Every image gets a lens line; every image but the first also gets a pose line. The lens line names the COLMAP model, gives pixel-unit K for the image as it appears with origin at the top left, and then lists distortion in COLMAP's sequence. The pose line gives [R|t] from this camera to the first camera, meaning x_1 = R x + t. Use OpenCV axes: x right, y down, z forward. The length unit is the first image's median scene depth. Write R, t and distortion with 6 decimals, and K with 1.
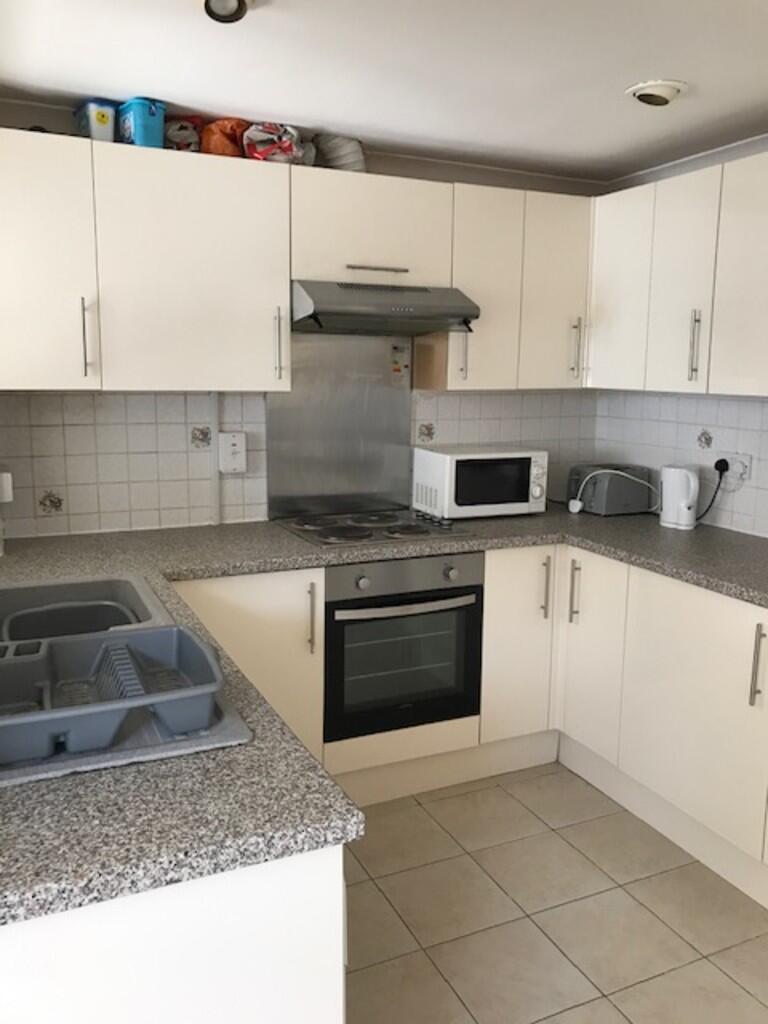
lens RADIAL K [[833.9, 0, 385.3], [0, 833.9, 517.6], [0, 0, 1]] dist [0.235649, -0.001588]
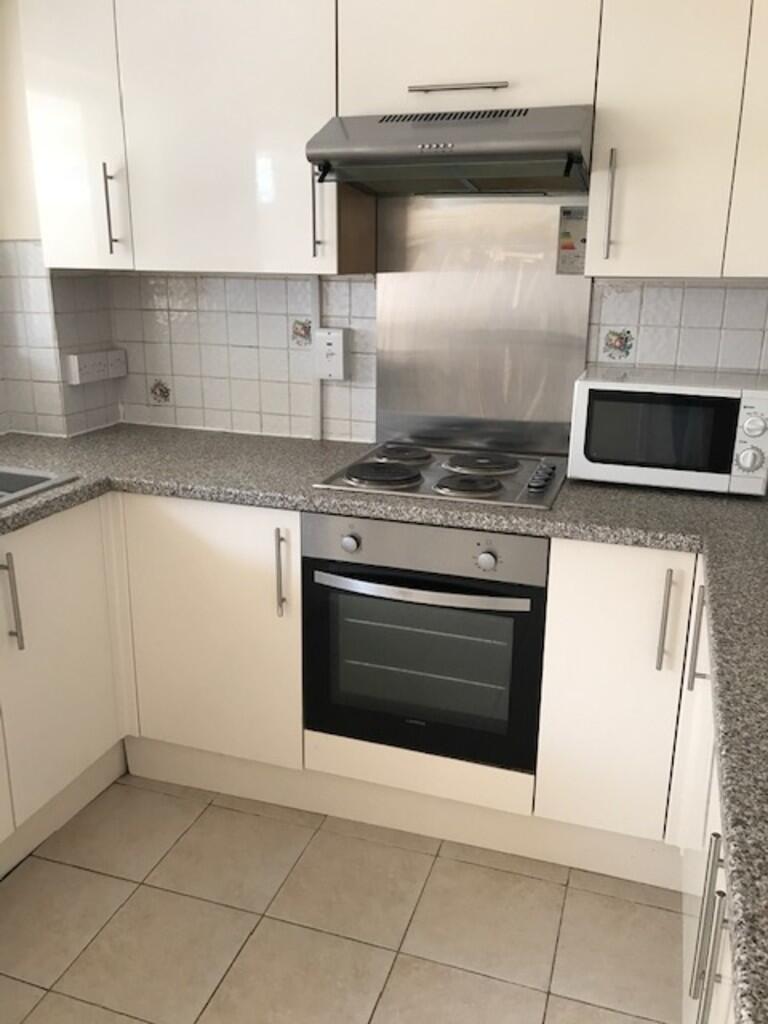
lens RADIAL K [[864.8, 0, 384.0], [0, 864.8, 512.0], [0, 0, 1]] dist [0.197804, -0.322609]
pose [[0.725366, 0.192879, -0.660788, 0.457429], [-0.125808, 0.980920, 0.148220, -0.060581], [0.676769, -0.024382, 0.735792, 0.426476]]
